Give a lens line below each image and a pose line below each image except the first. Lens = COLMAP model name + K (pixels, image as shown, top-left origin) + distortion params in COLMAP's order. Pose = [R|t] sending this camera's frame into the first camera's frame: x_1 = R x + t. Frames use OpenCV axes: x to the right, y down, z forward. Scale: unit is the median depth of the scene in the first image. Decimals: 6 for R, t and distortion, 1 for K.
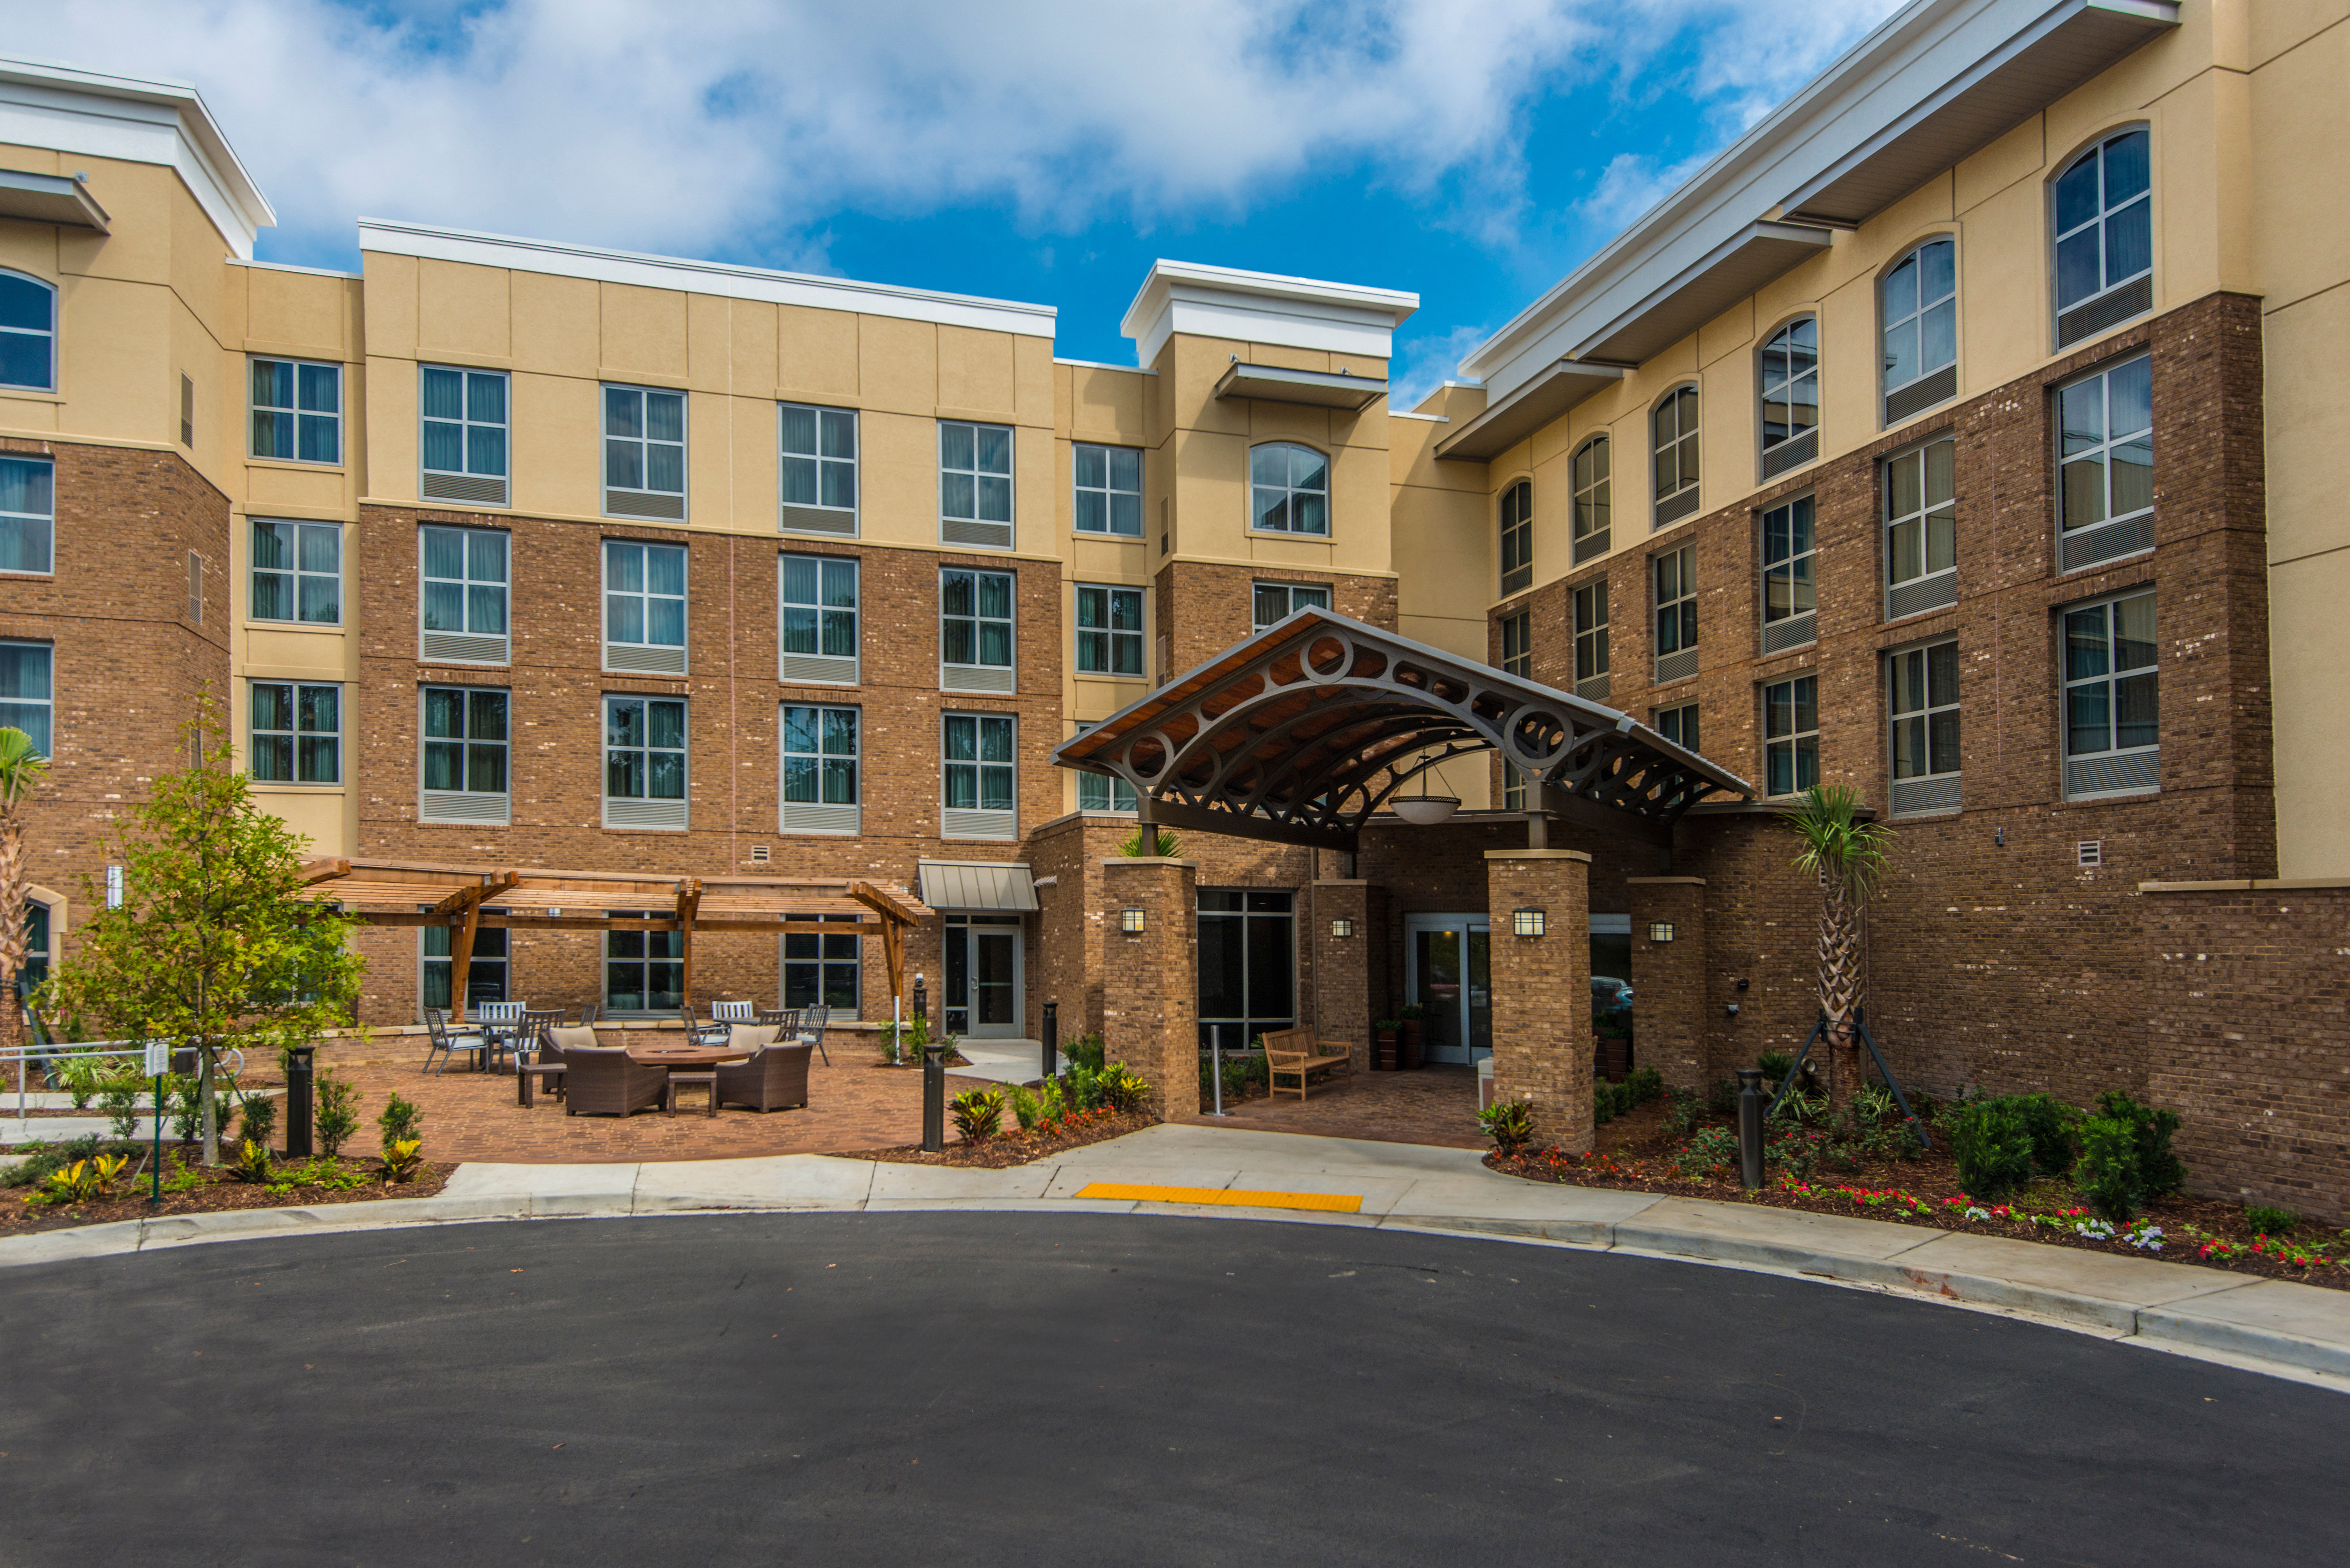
lens RADIAL K [[1479.7, 0, 1237.1], [0, 1479.7, 964.3], [0, 0, 1]] dist [0.006948, 0.000323]
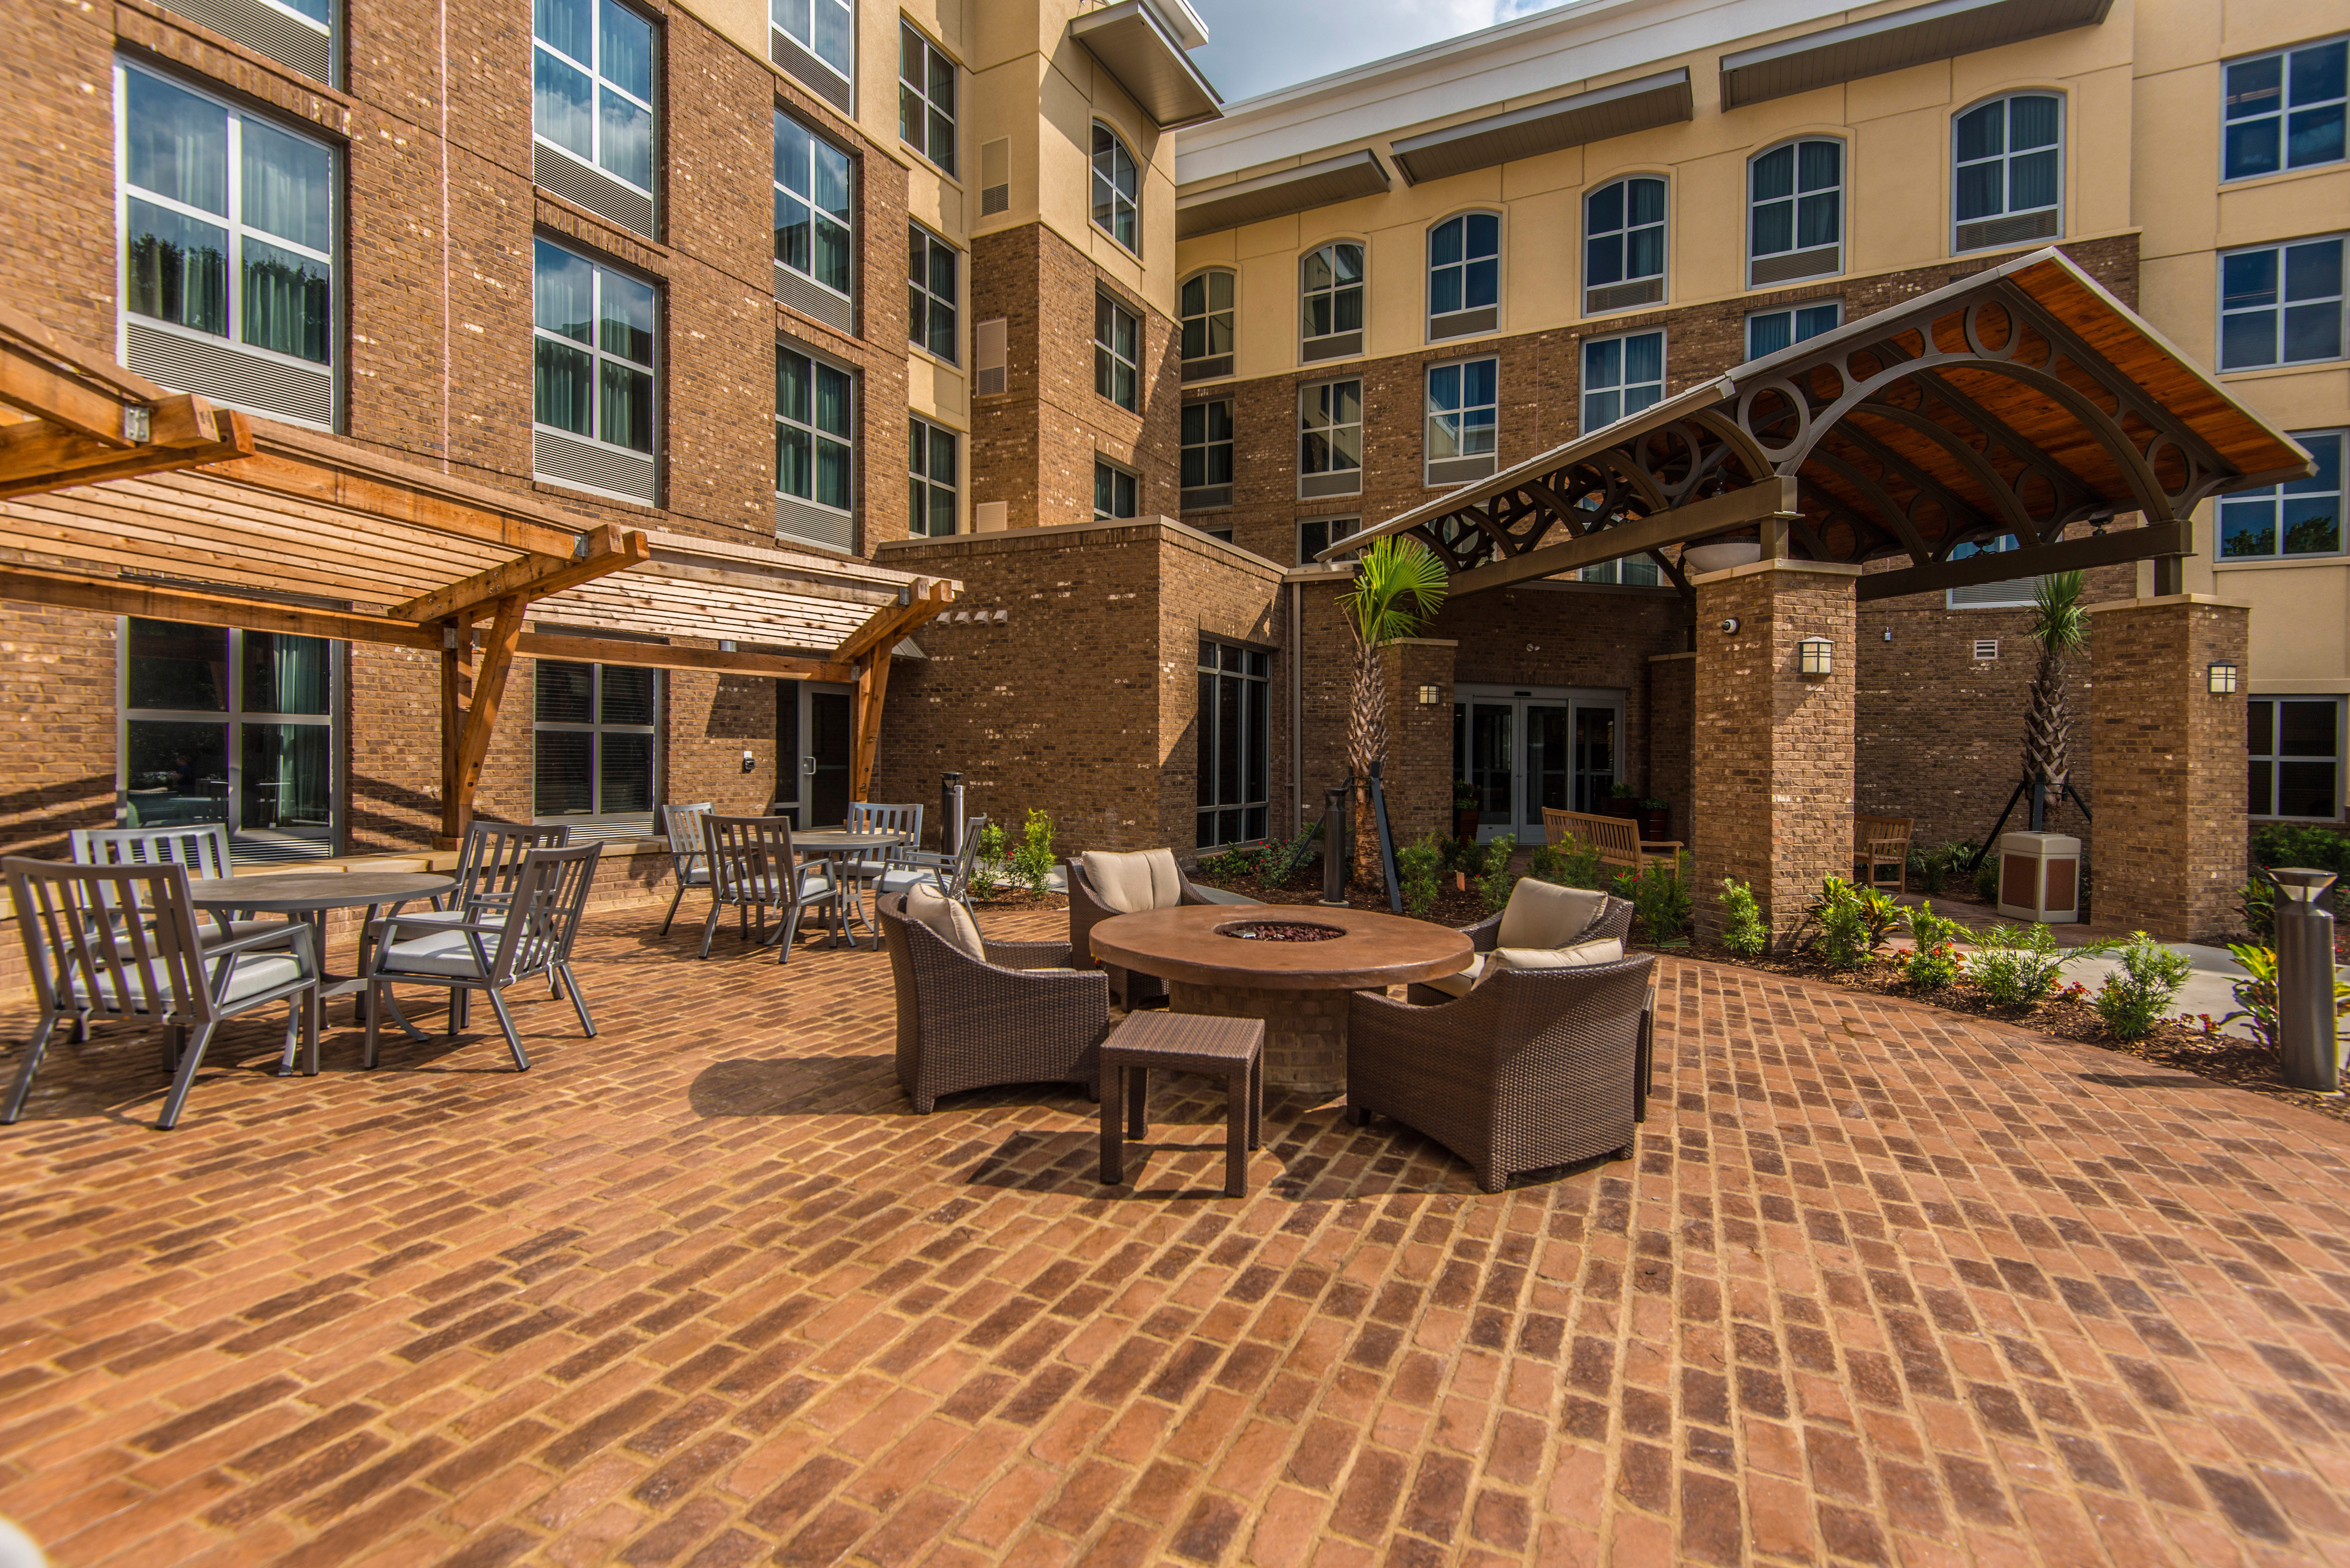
lens RADIAL K [[1068.9, 0, 1172.4], [0, 1068.9, 760.7], [0, 0, 1]] dist [0.019532, -0.005900]
pose [[0.720403, -0.008961, 0.693498, -0.436157], [0.004428, 0.999956, 0.008321, 0.007885], [-0.693542, -0.002923, 0.720410, 0.606463]]
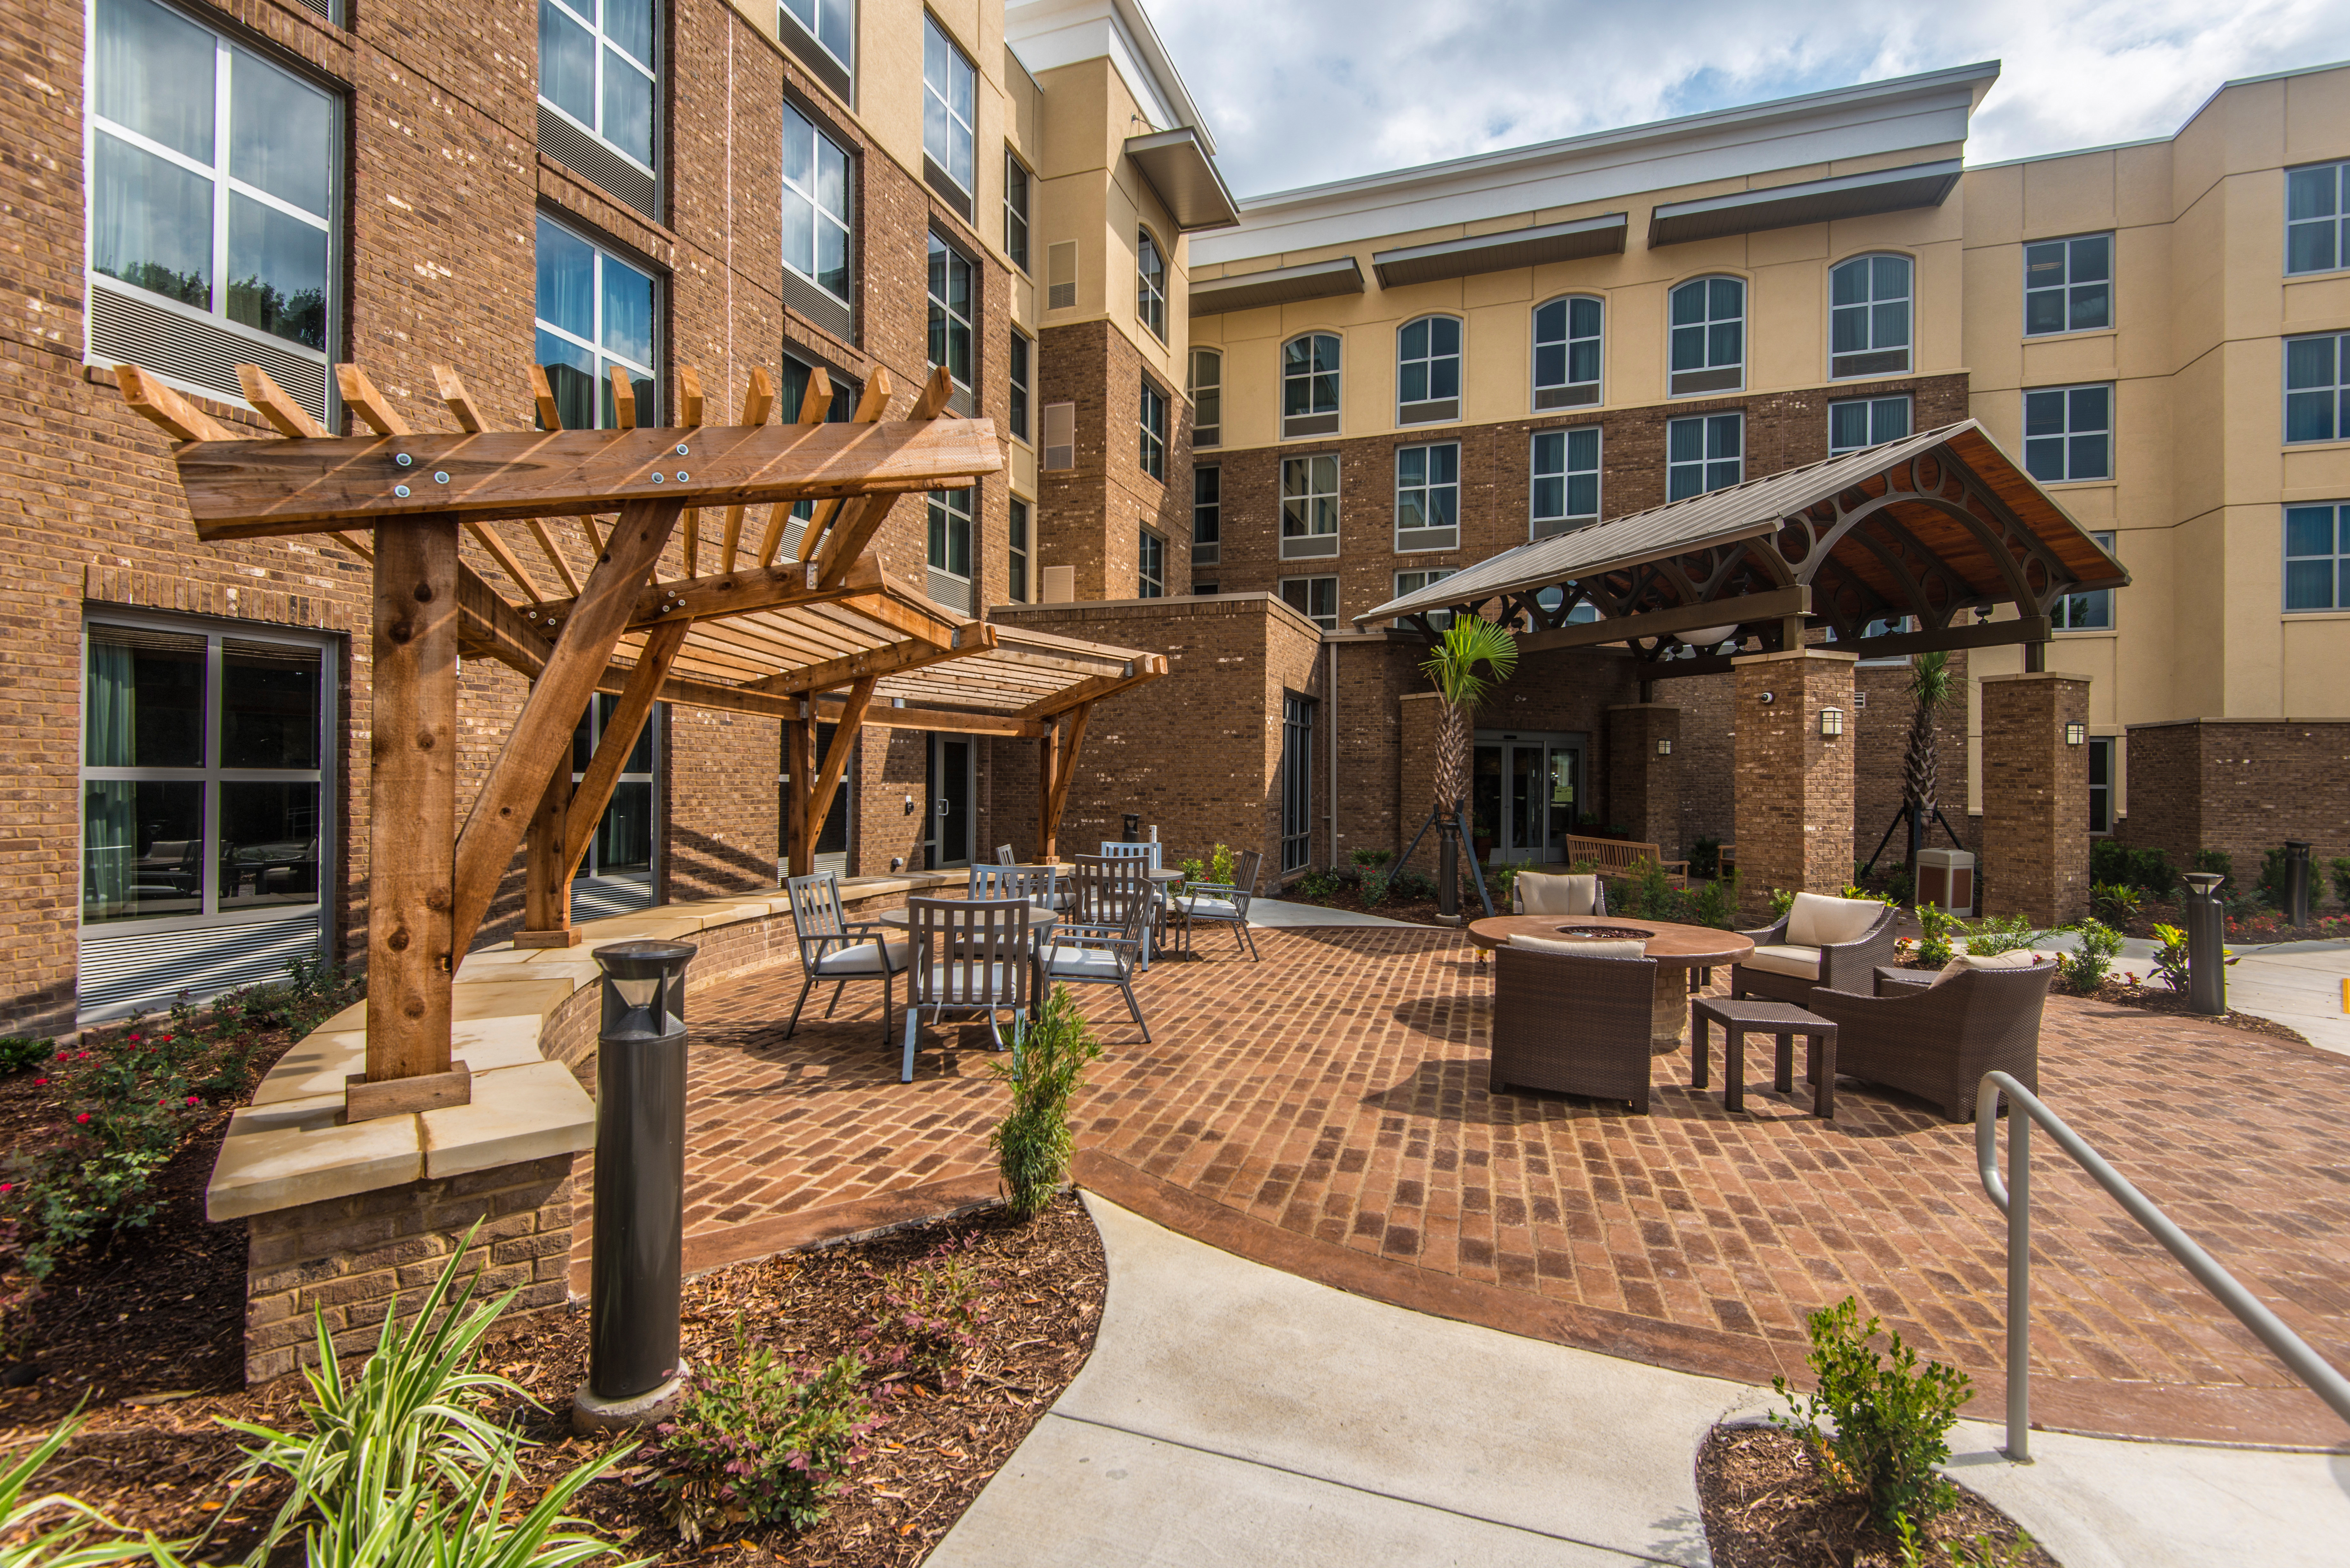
lens RADIAL K [[1050.5, 0, 1175.0], [0, 1050.5, 784.0], [0, 0, 1]] dist [0.027033, -0.009092]
pose [[0.612868, -0.013499, 0.790070, -0.580322], [0.012093, 0.999897, 0.007704, -0.001747], [-0.790093, 0.004832, 0.612968, 0.655132]]
